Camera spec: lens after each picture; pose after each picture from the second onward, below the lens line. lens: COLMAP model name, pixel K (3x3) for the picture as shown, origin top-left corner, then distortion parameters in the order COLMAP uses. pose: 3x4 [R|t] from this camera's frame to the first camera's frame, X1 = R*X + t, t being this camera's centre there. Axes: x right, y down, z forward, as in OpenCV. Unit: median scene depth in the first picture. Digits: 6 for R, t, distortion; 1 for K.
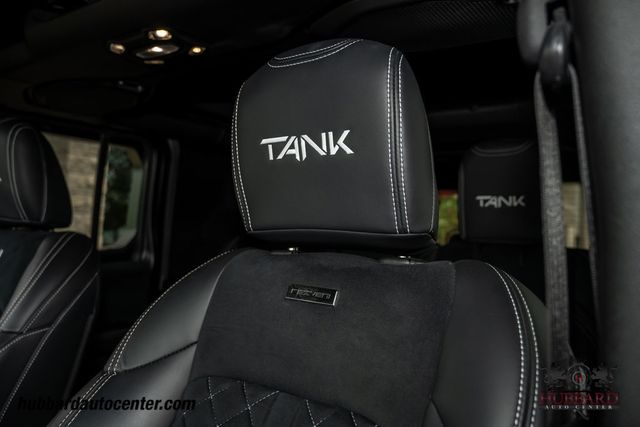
lens RADIAL K [[514.5, 0, 319.8], [0, 514.5, 214.2], [0, 0, 1]] dist [-0.002003, -0.001184]
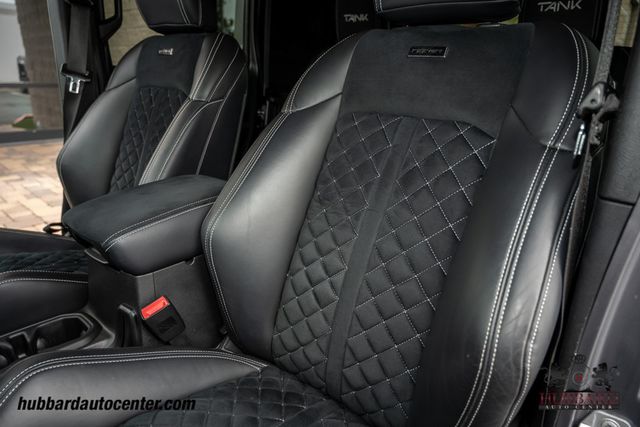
lens RADIAL K [[425.9, 0, 320.0], [0, 425.9, 213.4], [0, 0, 1]] dist [-0.003516, -0.001649]
pose [[0.992502, 0.028962, -0.118751, -0.154607], [0.017523, 0.927777, 0.372724, 0.117100], [0.120969, -0.372010, 0.920312, -0.321377]]
